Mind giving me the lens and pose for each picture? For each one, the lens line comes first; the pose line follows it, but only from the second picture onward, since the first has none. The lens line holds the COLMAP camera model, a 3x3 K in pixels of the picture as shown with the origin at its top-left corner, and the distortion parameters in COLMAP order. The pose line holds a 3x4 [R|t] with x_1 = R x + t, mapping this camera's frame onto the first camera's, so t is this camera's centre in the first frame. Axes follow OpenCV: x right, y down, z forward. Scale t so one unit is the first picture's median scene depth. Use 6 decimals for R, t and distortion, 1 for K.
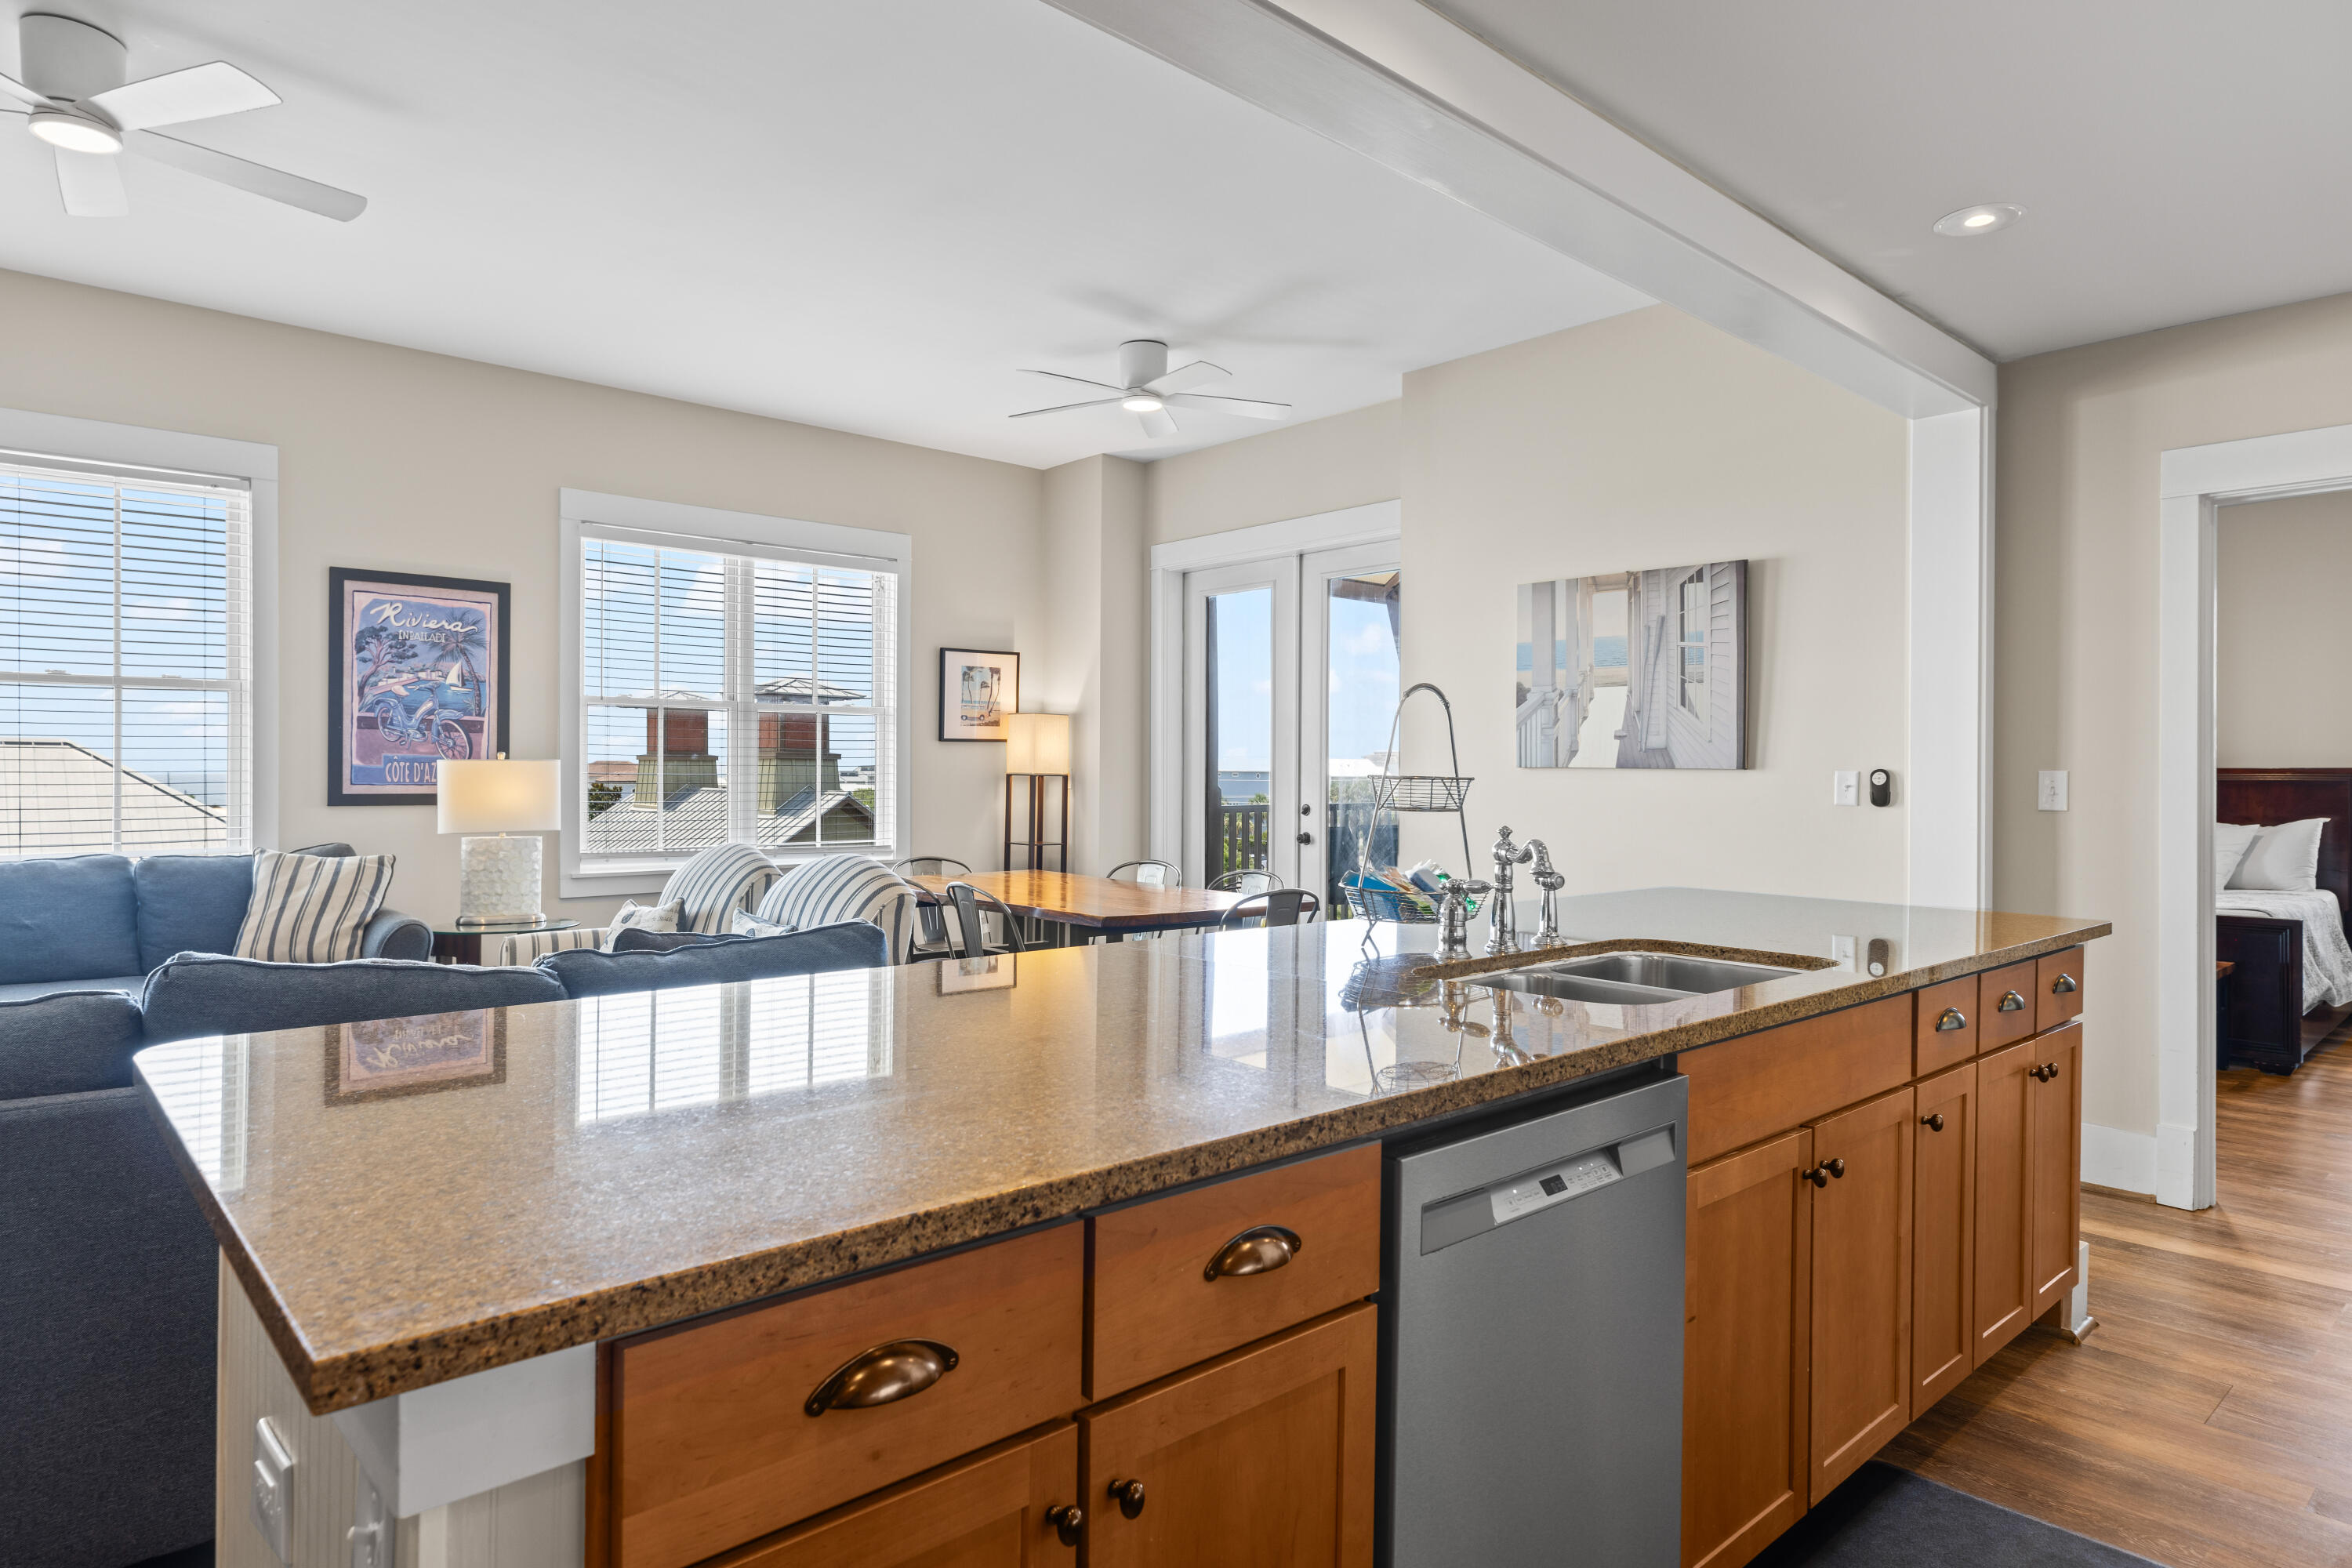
lens RADIAL K [[1346.6, 0, 1176.4], [0, 1346.6, 782.0], [0, 0, 1]] dist [0.006971, 0.000743]
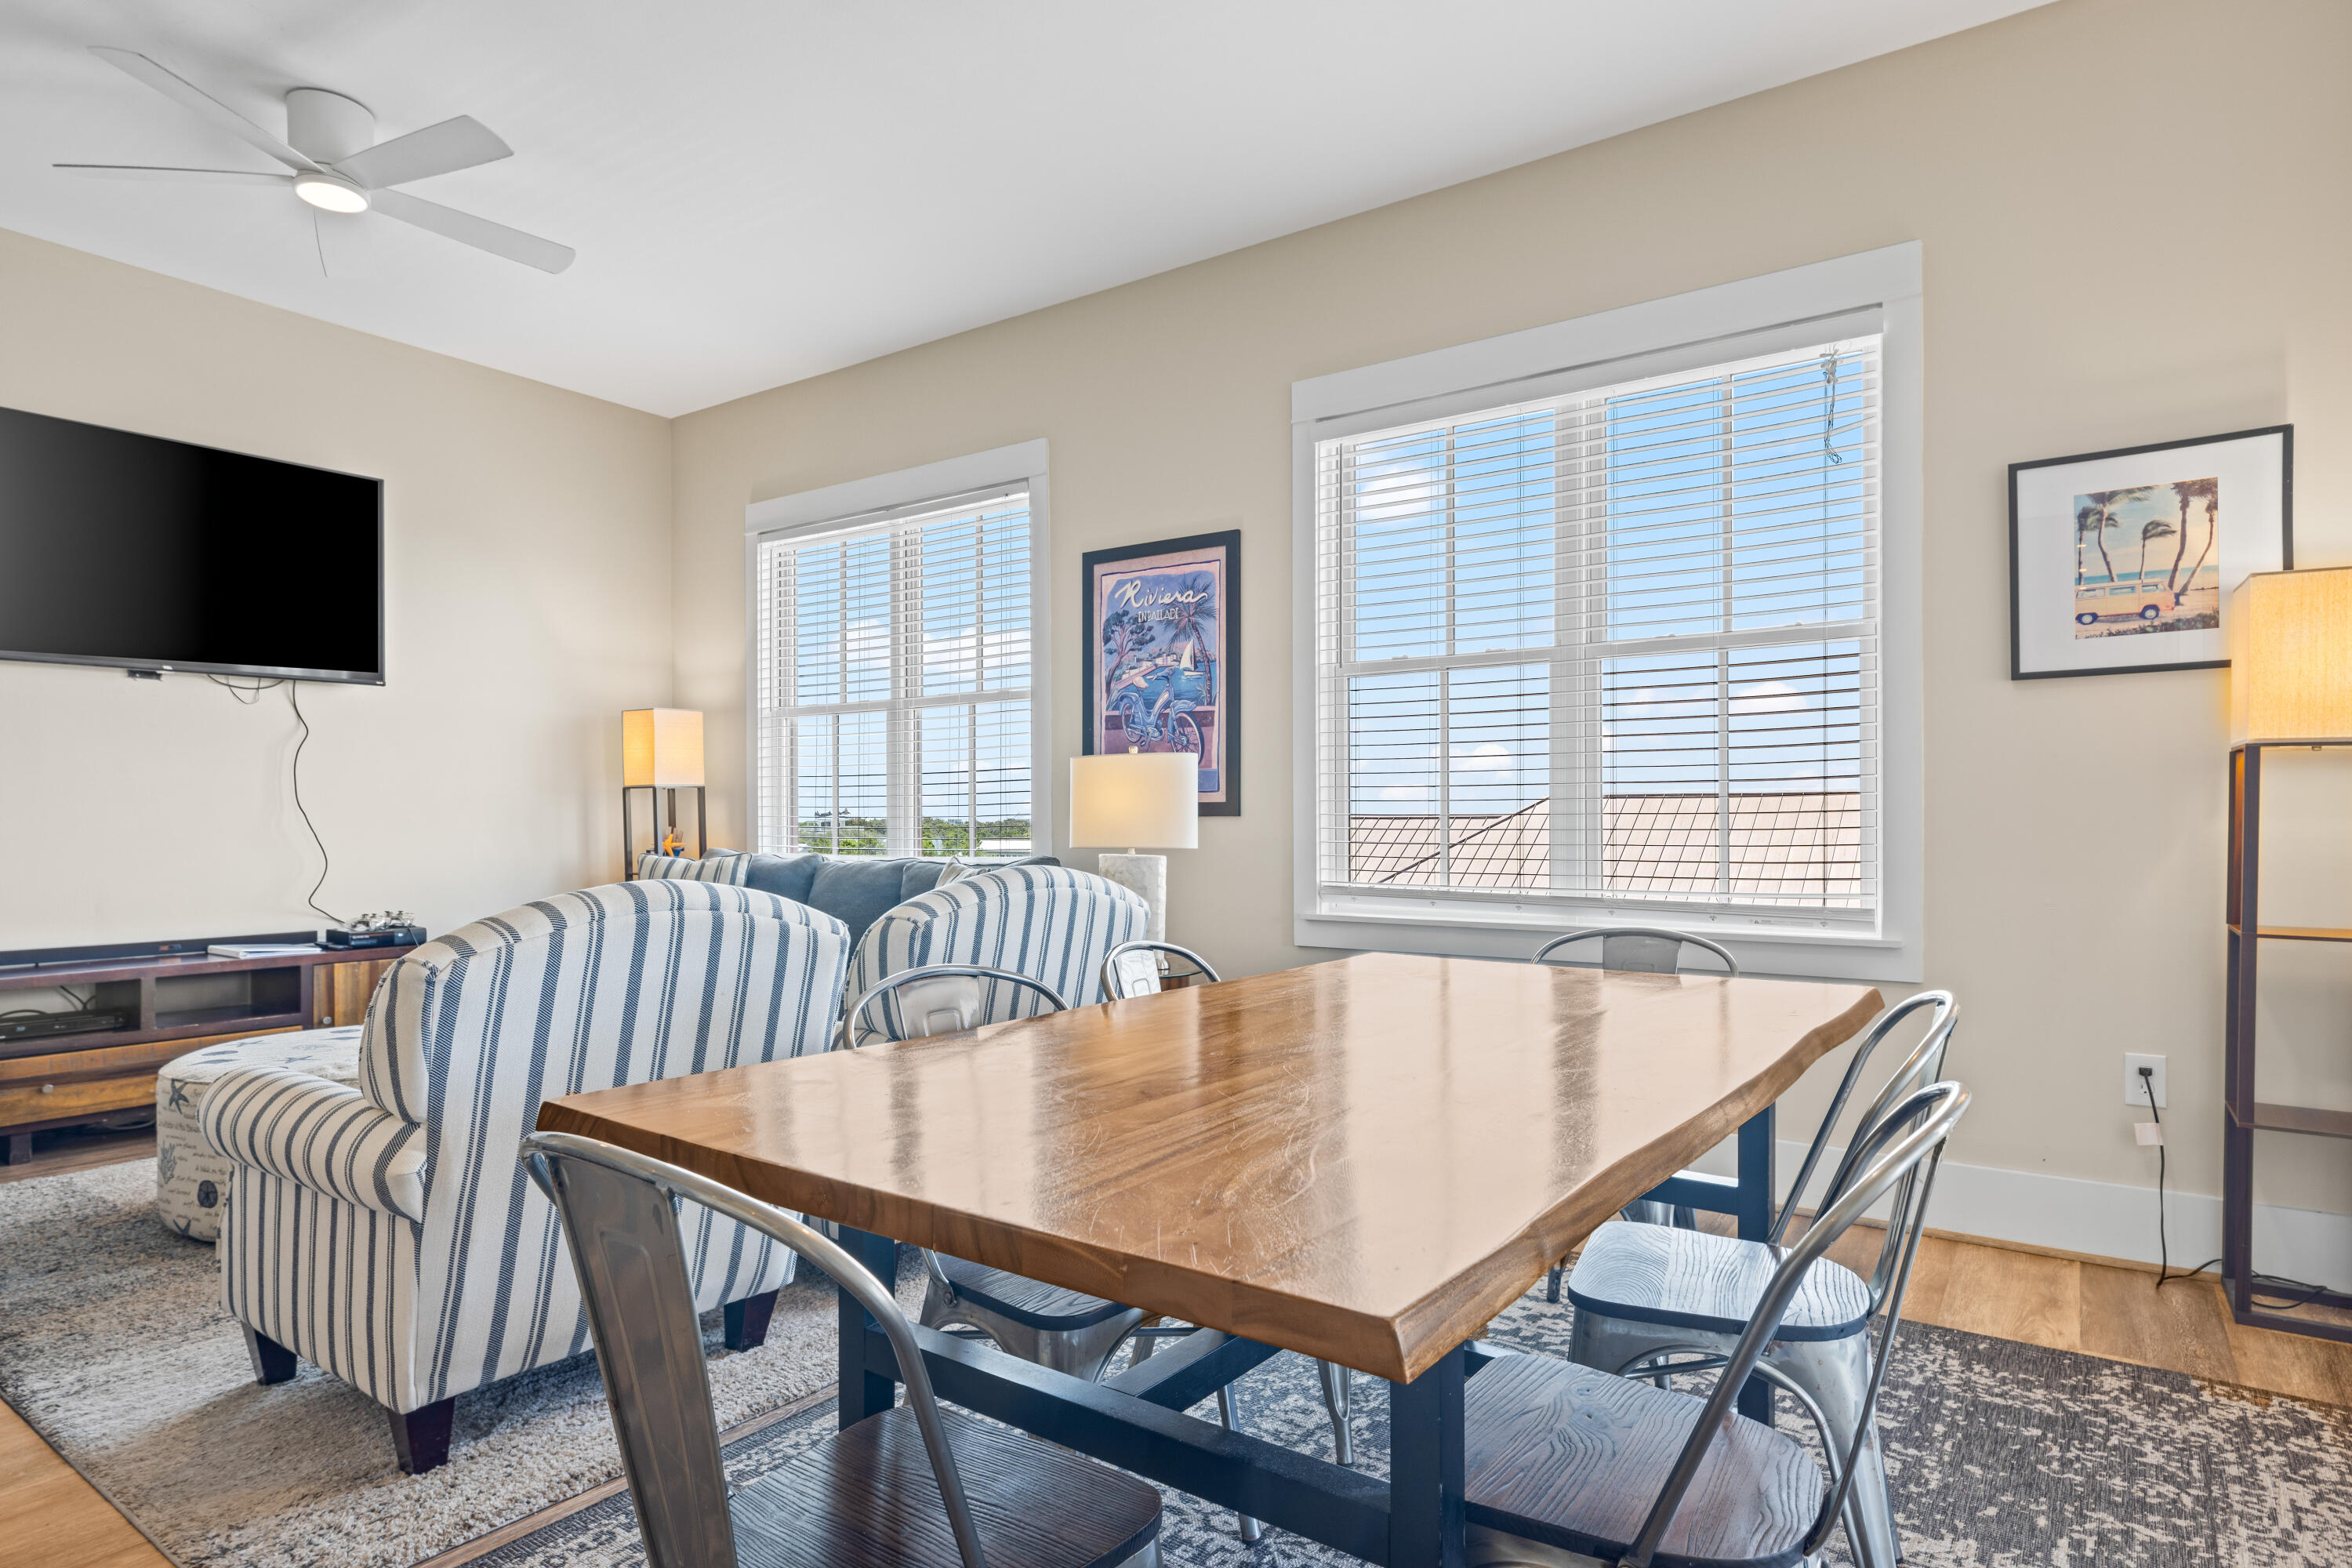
lens RADIAL K [[1346.6, 0, 1187.8], [0, 1346.6, 824.1], [0, 0, 1]] dist [0.006971, 0.000743]
pose [[0.197023, 0.001502, -0.980398, 0.259737], [-0.000233, 0.999999, 0.001485, 0.020226], [0.980399, -0.000064, 0.197023, 0.839865]]
